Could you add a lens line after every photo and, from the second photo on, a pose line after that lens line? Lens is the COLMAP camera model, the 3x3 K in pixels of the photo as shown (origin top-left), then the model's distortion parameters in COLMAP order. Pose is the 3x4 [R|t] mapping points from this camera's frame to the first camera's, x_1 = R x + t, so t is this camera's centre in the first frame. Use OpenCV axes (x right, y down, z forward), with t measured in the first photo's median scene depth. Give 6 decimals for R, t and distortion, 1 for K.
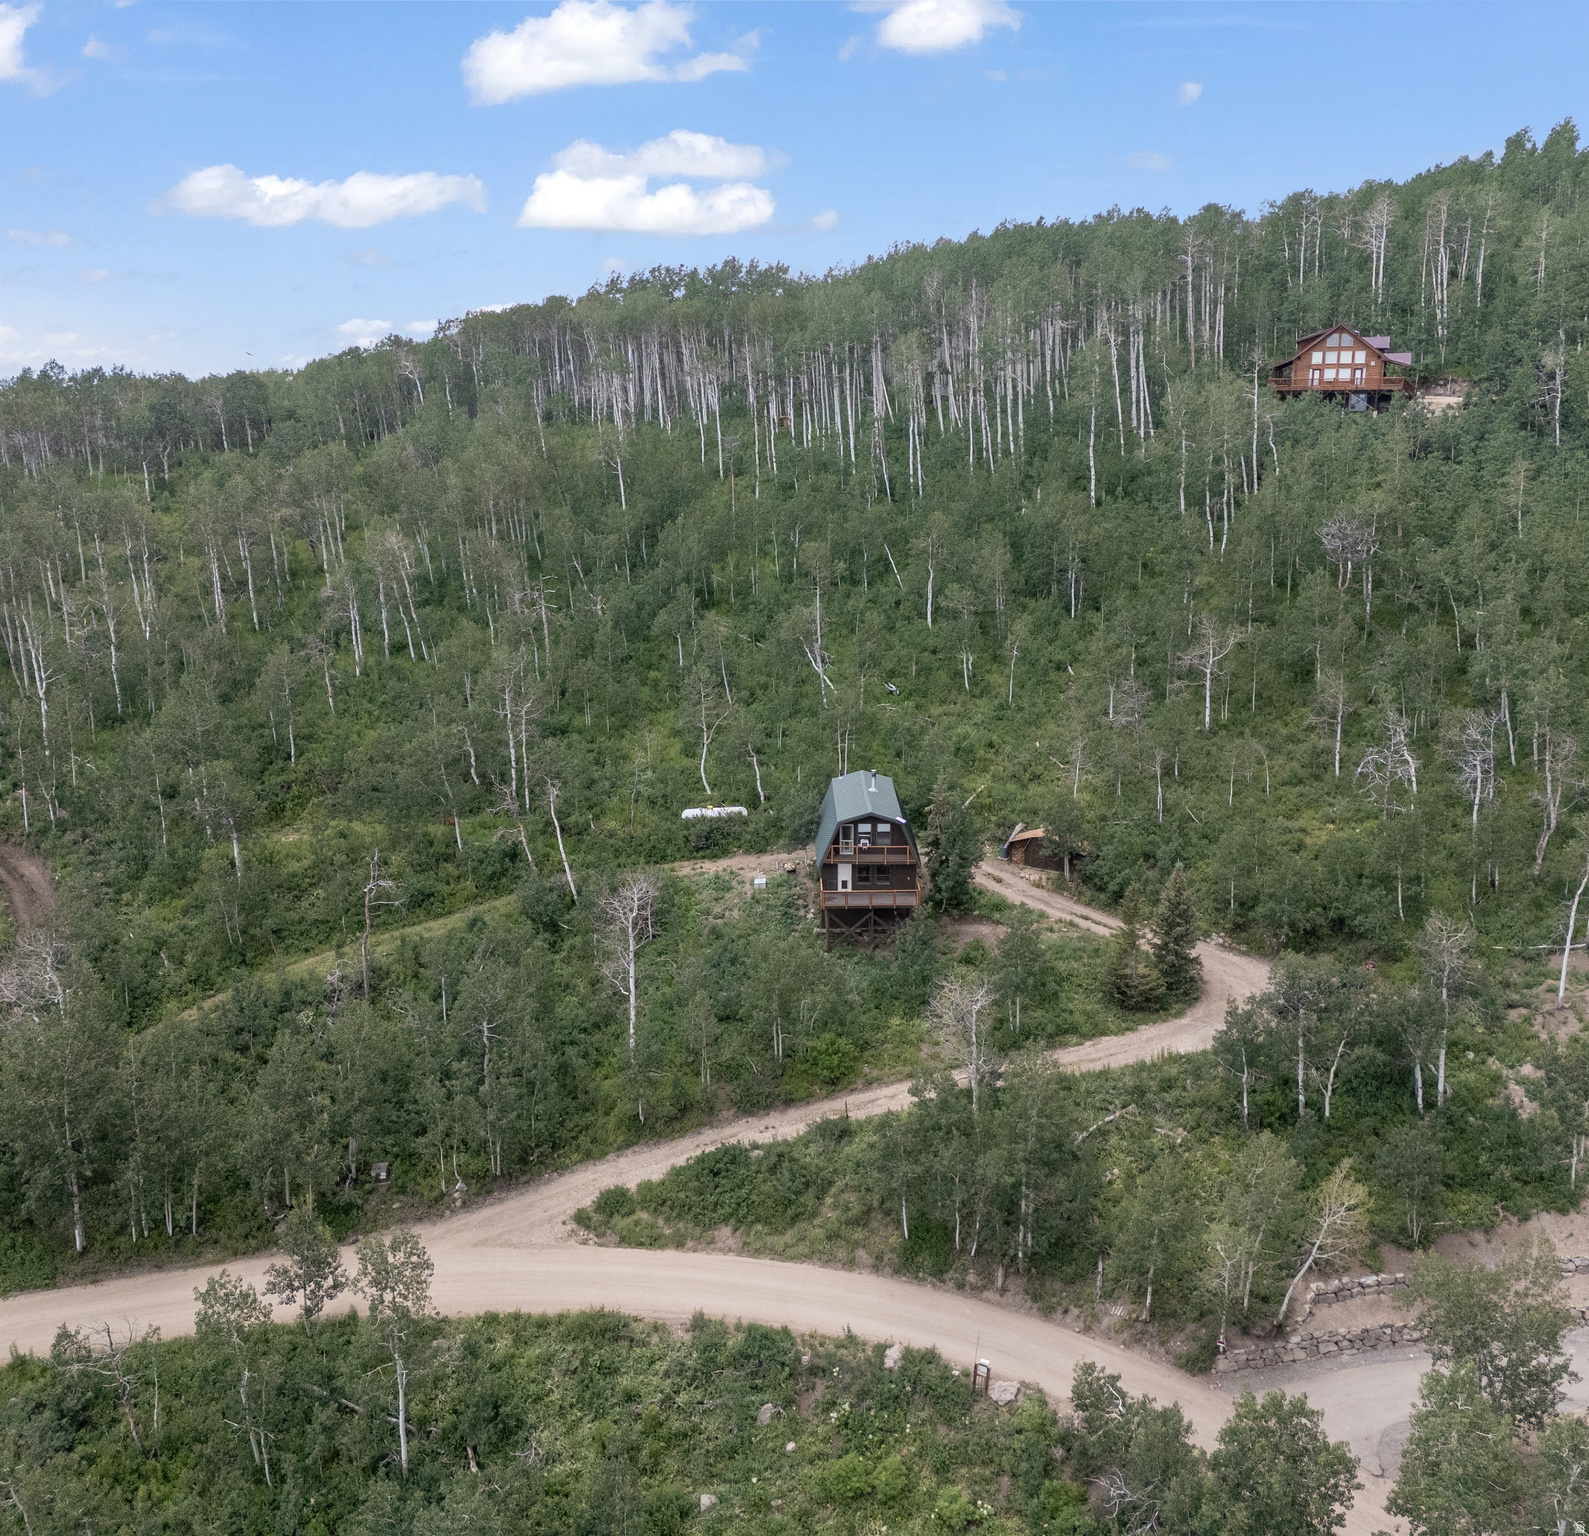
lens RADIAL K [[1429.5, 0, 800.6], [0, 1429.5, 766.1], [0, 0, 1]] dist [0.075353, -0.061266]
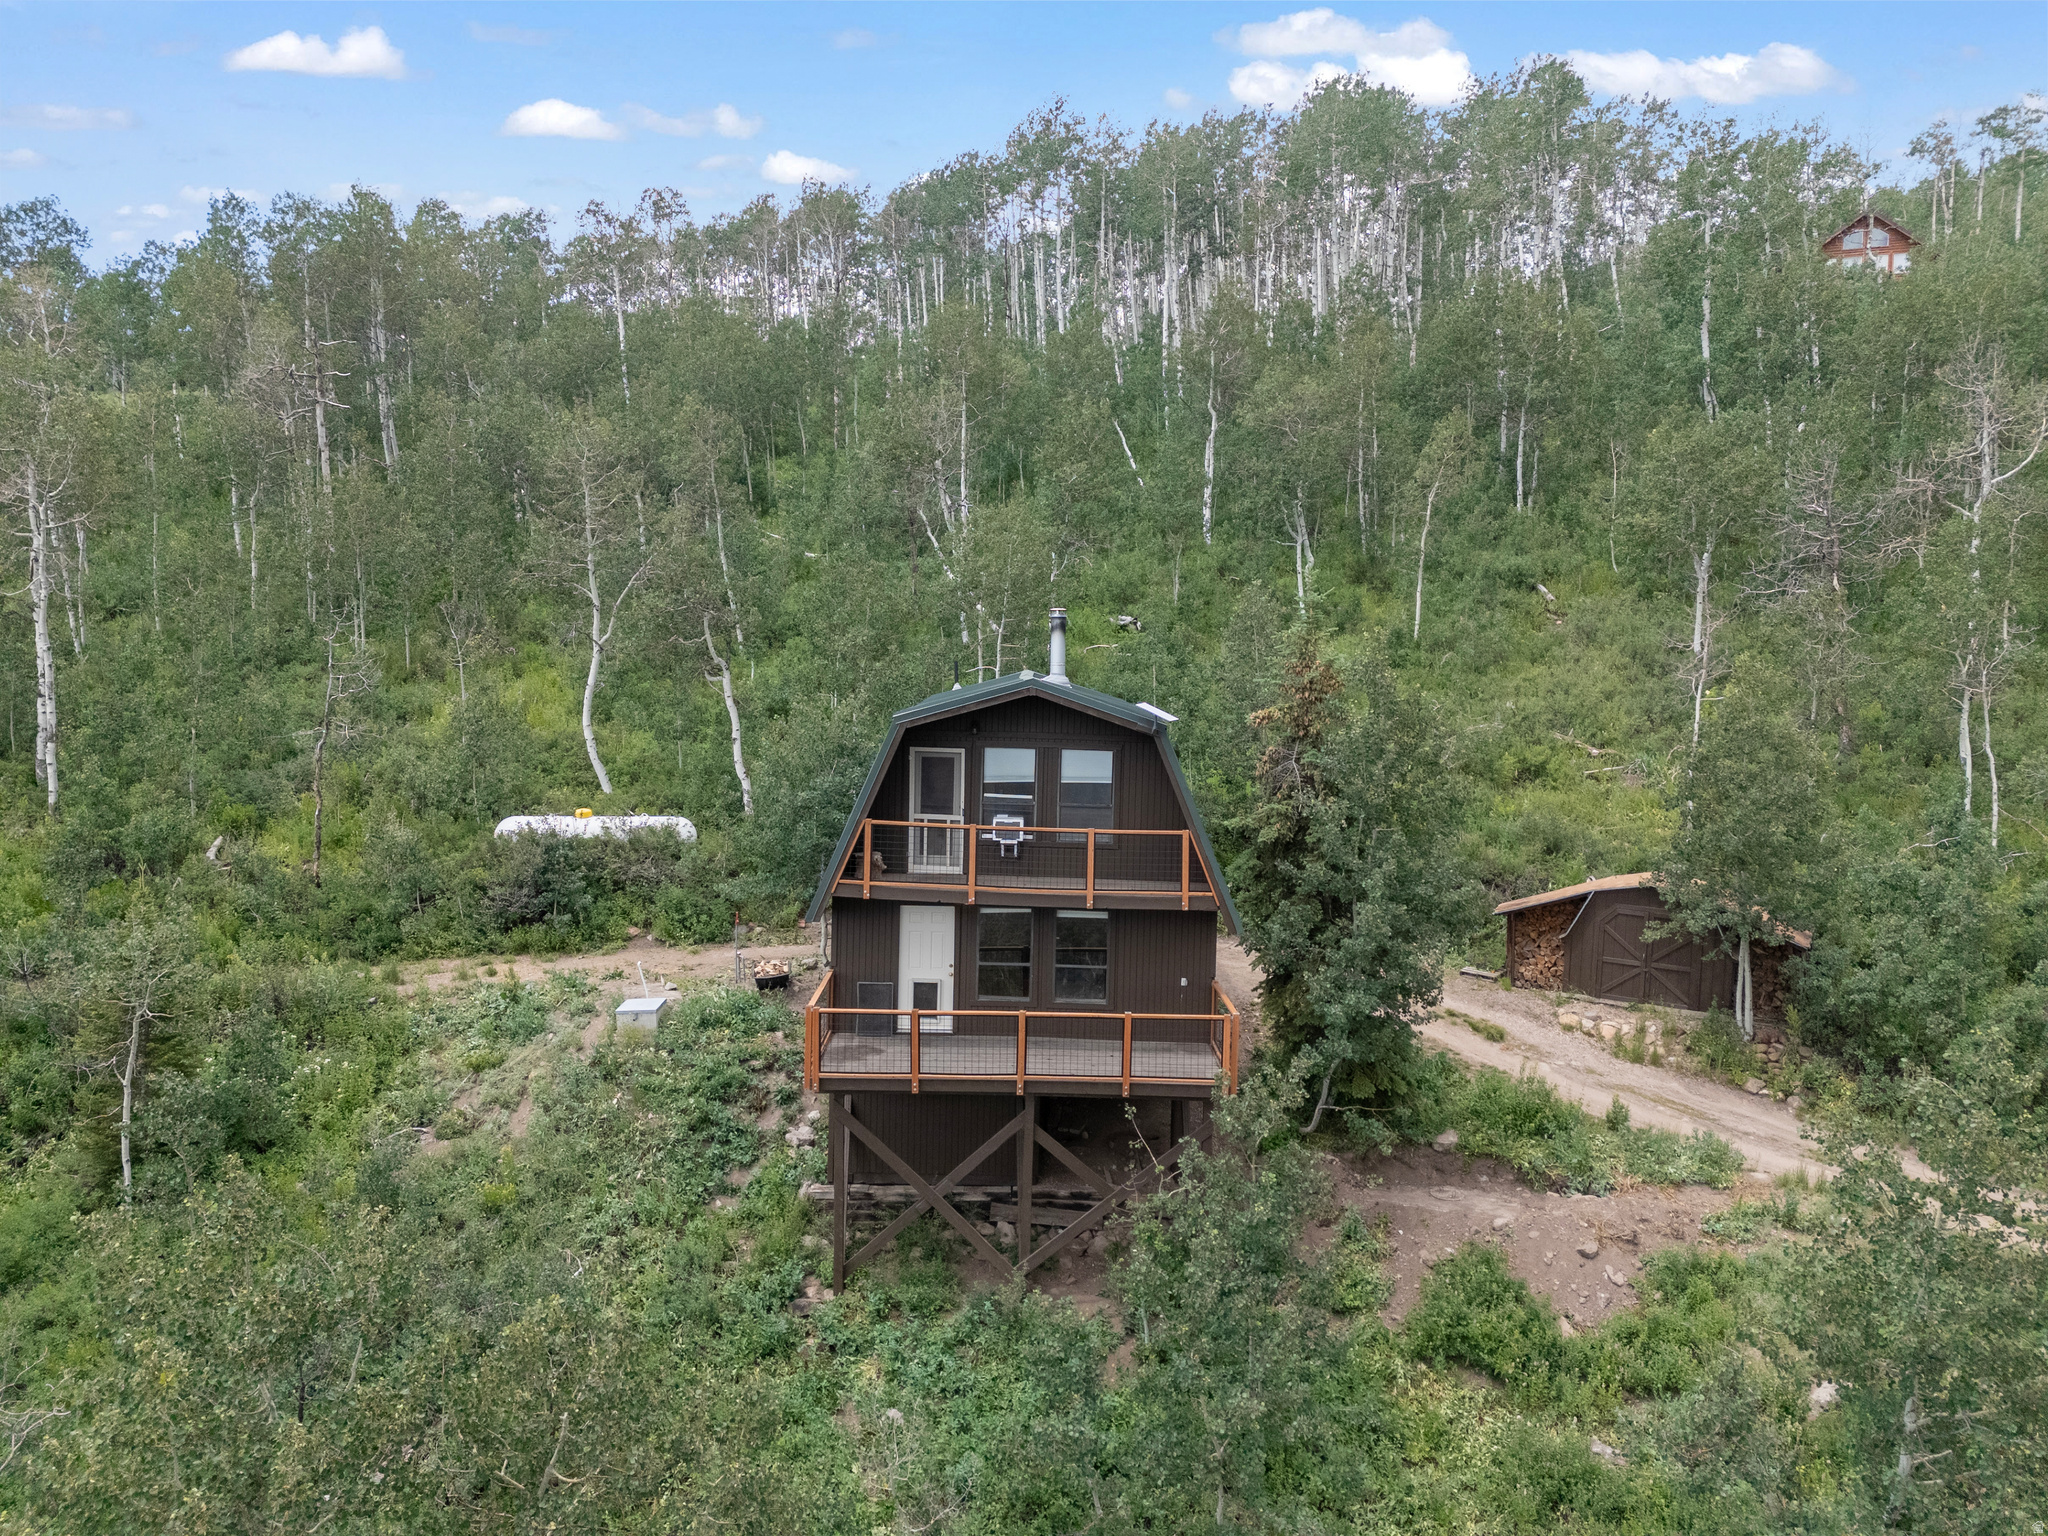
lens RADIAL K [[1502.8, 0, 1024.0], [0, 1502.8, 768.0], [0, 0, 1]] dist [0.077619, -0.073204]
pose [[0.999570, 0.028546, -0.006698, 0.047845], [-0.029278, 0.984107, -0.175144, 0.087231], [0.001592, 0.175265, 0.984520, 0.726679]]
